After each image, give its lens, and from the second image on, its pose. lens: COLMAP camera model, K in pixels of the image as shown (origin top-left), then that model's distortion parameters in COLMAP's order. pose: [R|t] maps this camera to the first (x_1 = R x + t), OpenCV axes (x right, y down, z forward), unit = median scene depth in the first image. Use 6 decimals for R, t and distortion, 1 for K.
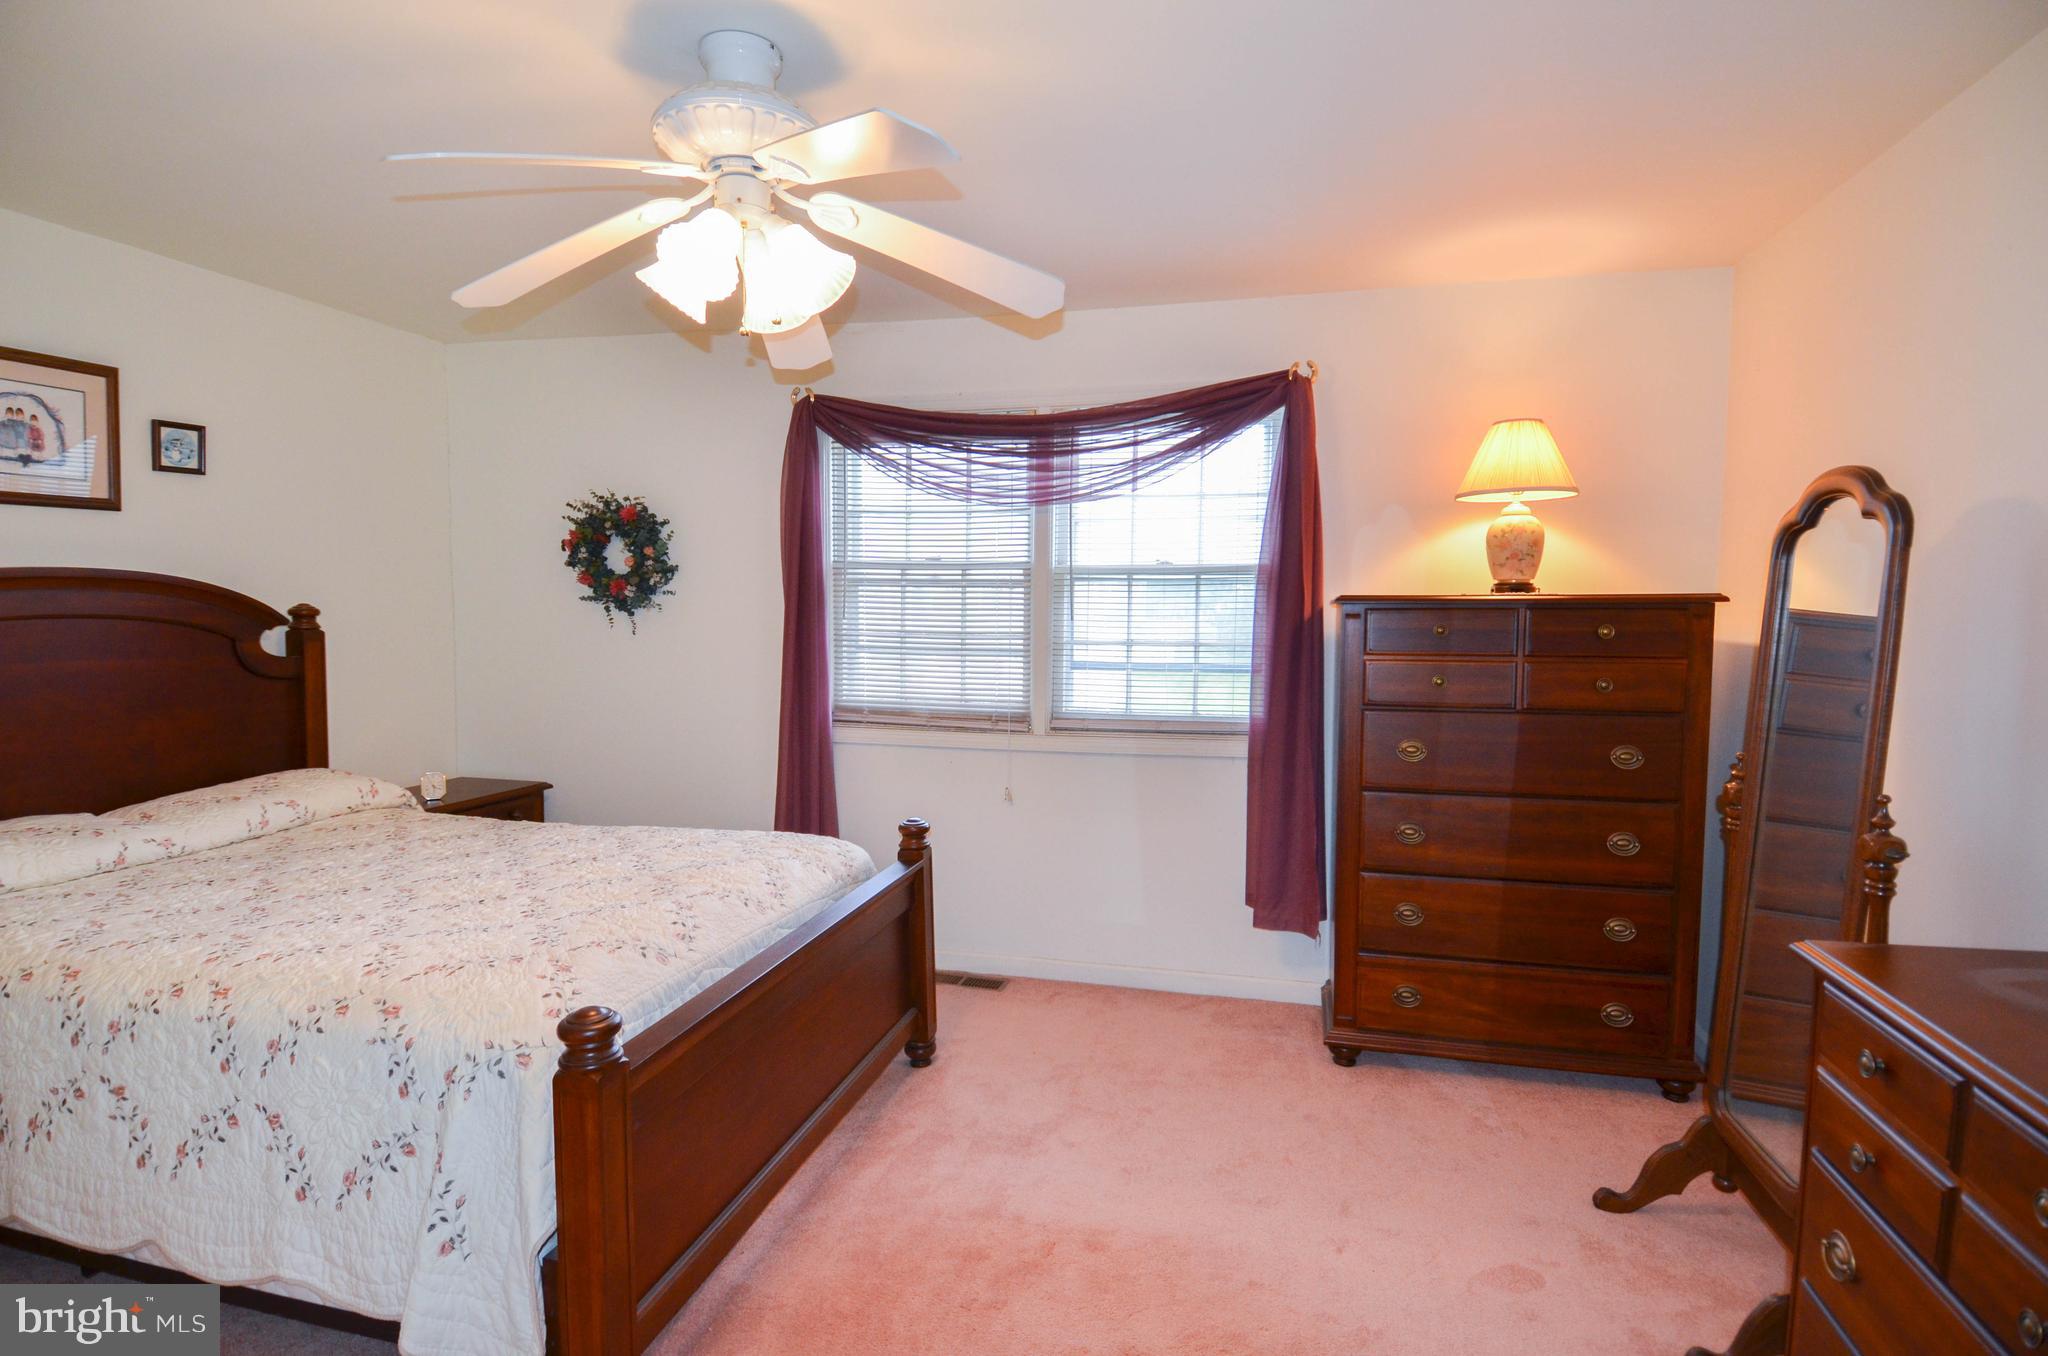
lens RADIAL K [[1050.2, 0, 1024.5], [0, 1050.2, 682.6], [0, 0, 1]] dist [0.053134, -0.058256]
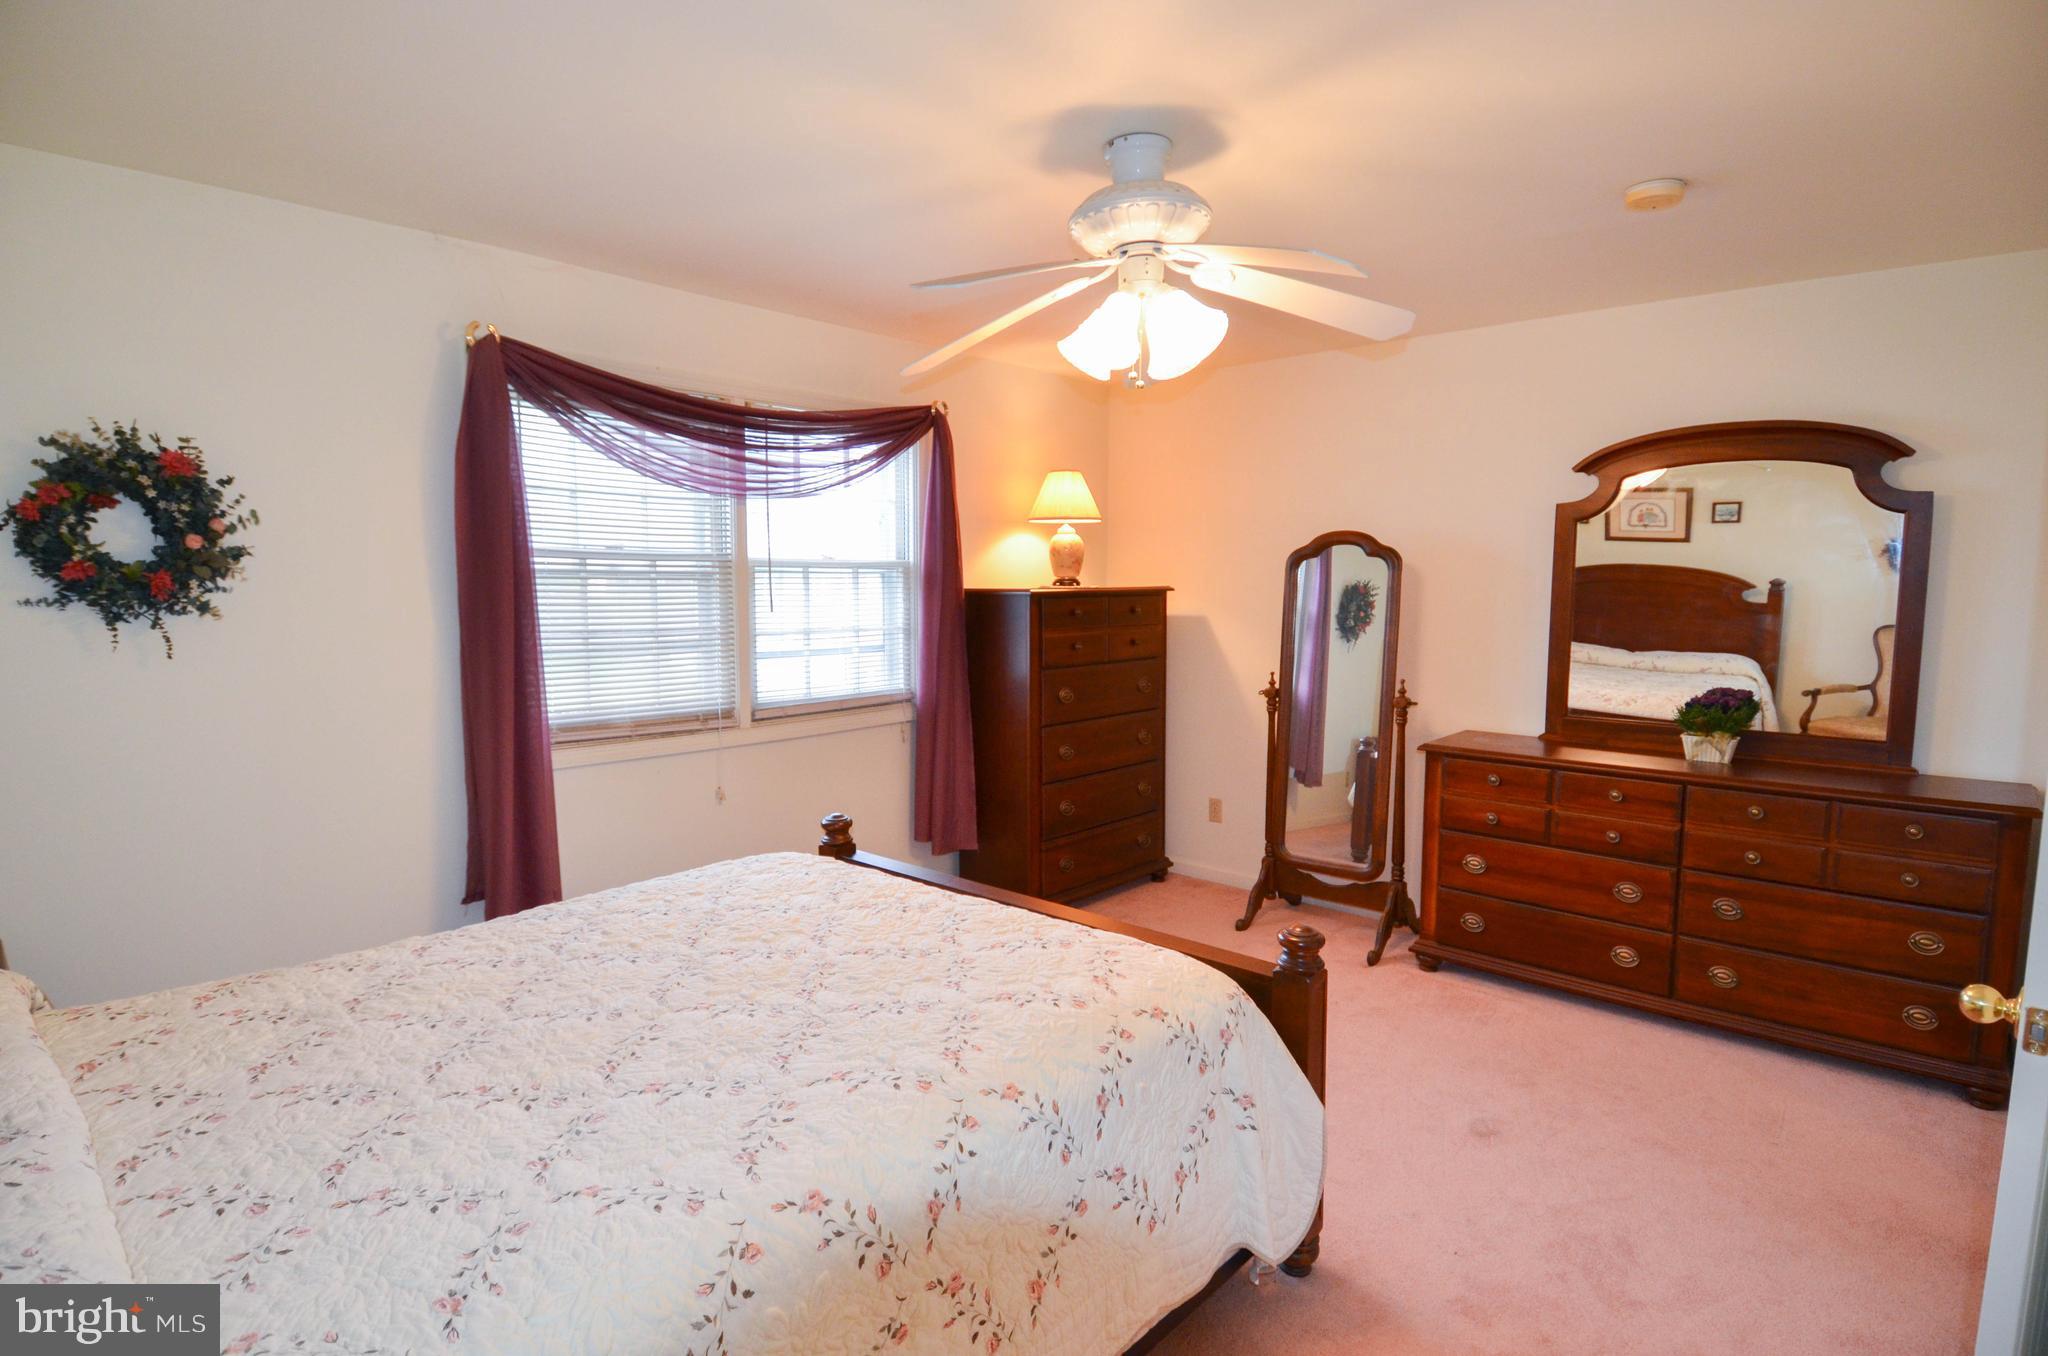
lens RADIAL K [[1050.2, 0, 1024.5], [0, 1050.2, 682.6], [0, 0, 1]] dist [0.053134, -0.058256]
pose [[0.473070, -0.092112, 0.876196, -0.760503], [0.064113, 0.995482, 0.070036, -0.048312], [-0.878689, 0.023044, 0.476838, 0.299349]]
